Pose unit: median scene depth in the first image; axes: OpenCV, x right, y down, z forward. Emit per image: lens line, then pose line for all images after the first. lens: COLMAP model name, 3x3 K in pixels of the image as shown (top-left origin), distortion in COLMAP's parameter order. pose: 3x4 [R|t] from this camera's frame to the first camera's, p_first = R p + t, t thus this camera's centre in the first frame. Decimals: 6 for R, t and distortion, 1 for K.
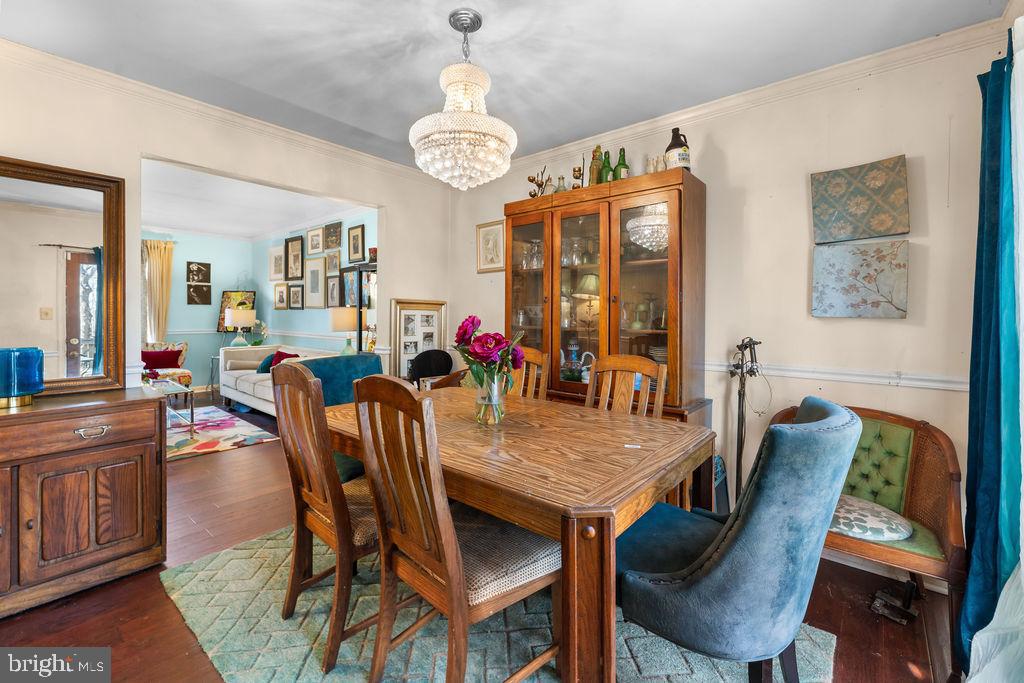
lens RADIAL K [[427.2, 0, 512.0], [0, 427.2, 341.5], [0, 0, 1]] dist [-0.001671, 0.000017]
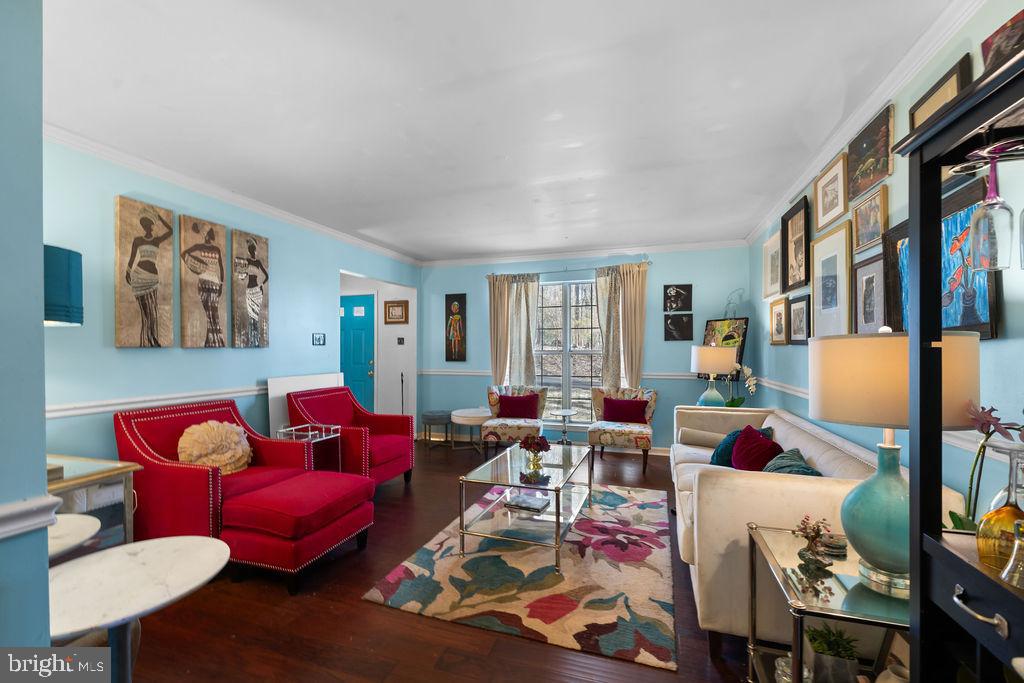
lens RADIAL K [[427.2, 0, 512.0], [0, 427.2, 341.5], [0, 0, 1]] dist [-0.001671, 0.000017]
pose [[0.371842, -0.024898, -0.927962, -0.154872], [-0.053633, 0.997394, -0.048252, -0.035454], [0.926745, 0.067712, 0.369538, 0.483624]]
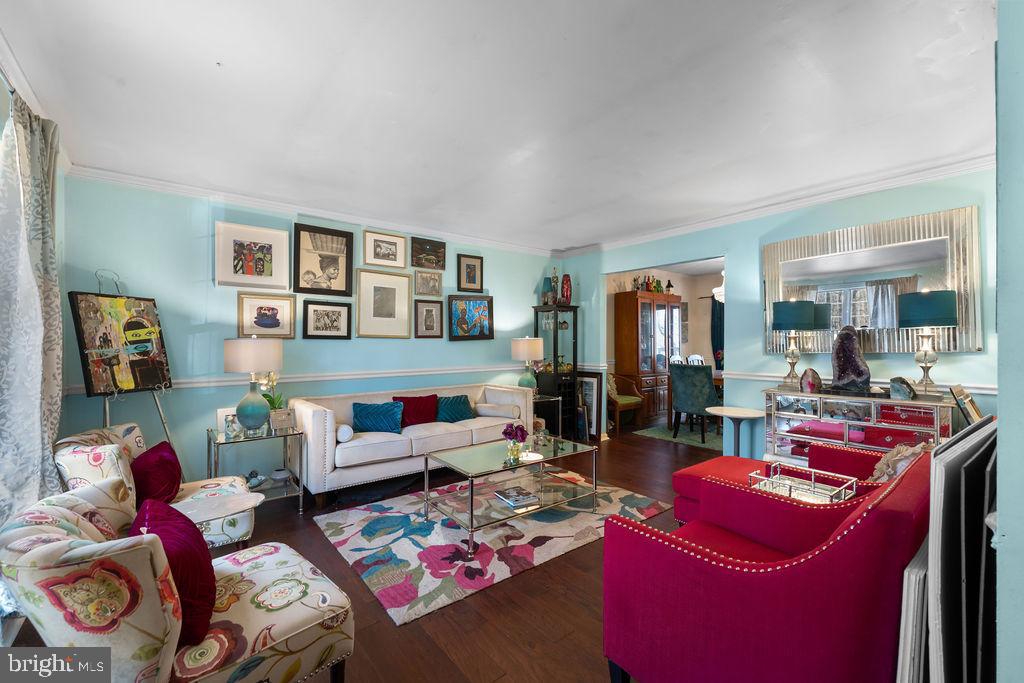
lens RADIAL K [[429.9, 0, 512.0], [0, 429.9, 341.5], [0, 0, 1]] dist [-0.000402, -0.000017]
pose [[0.188412, -0.005776, 0.982073, -1.073787], [0.064700, 0.997883, -0.006544, -0.048121], [-0.979957, 0.064773, 0.188386, 0.593295]]
